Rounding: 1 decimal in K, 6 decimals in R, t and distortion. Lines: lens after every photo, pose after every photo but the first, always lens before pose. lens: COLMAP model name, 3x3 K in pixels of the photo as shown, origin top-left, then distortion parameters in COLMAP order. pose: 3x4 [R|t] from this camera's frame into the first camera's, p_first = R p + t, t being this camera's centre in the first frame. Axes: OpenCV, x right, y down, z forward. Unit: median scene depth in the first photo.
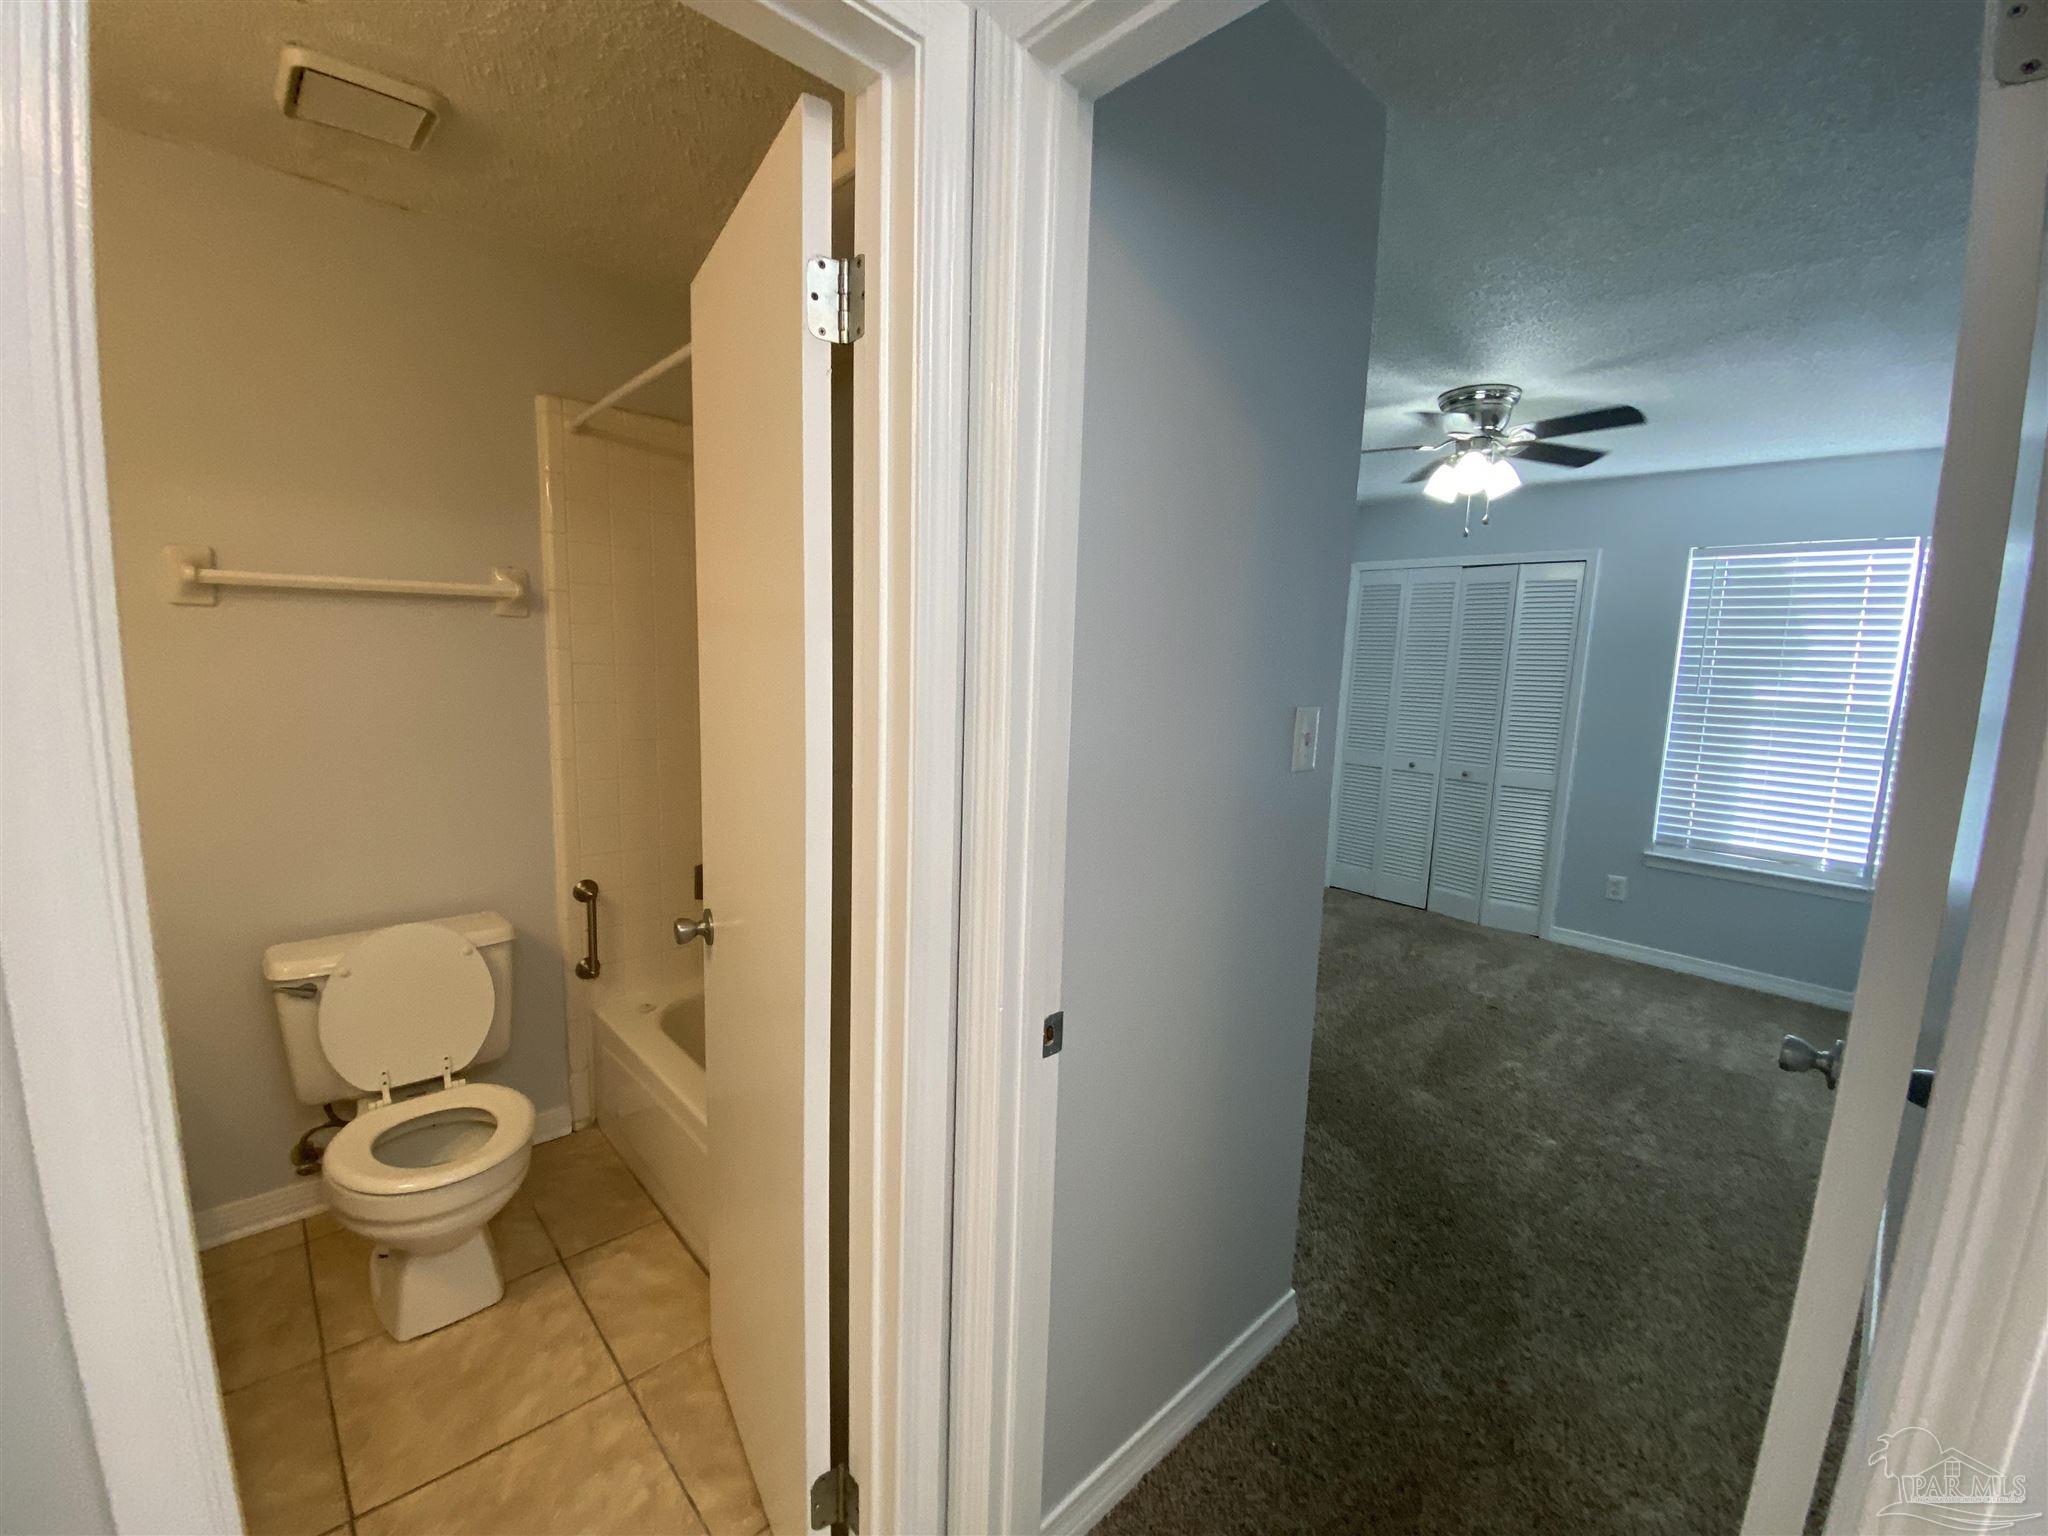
lens RADIAL K [[842.1, 0, 1031.3], [0, 842.1, 782.8], [0, 0, 1]] dist [-0.009527, -0.004329]
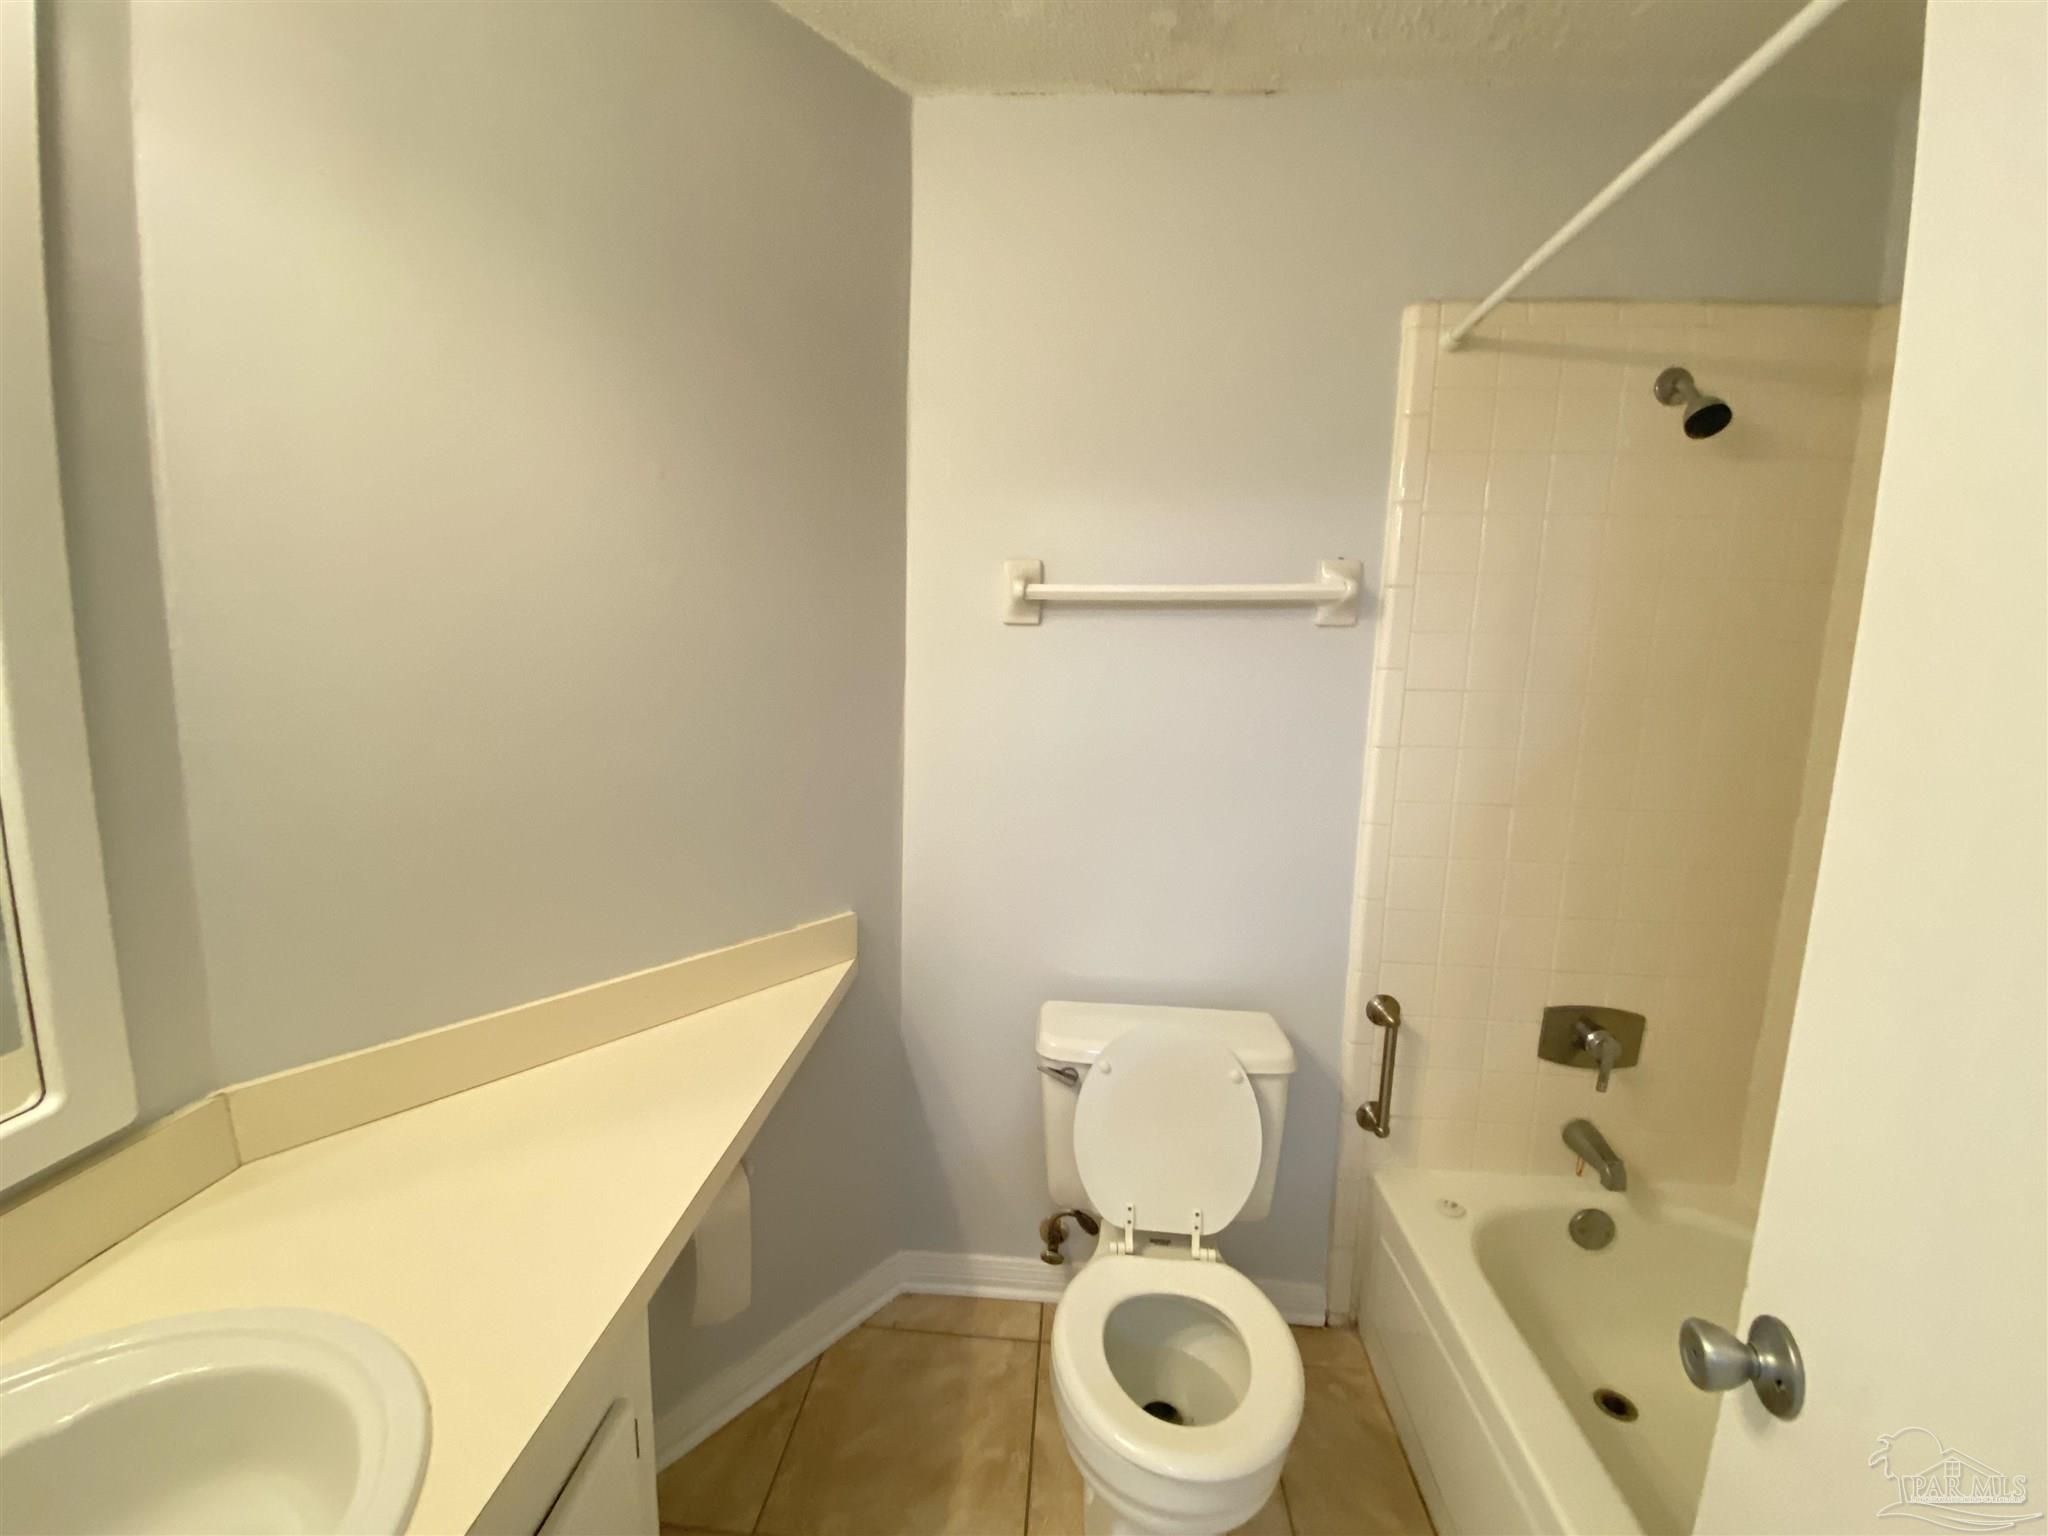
lens RADIAL K [[842.1, 0, 1031.3], [0, 842.1, 769.5], [0, 0, 1]] dist [-0.009527, -0.004329]
pose [[0.681091, 0.085235, -0.727220, -0.261814], [-0.103369, 0.994447, 0.019743, -0.062068], [0.724865, 0.061725, 0.686120, 0.318808]]
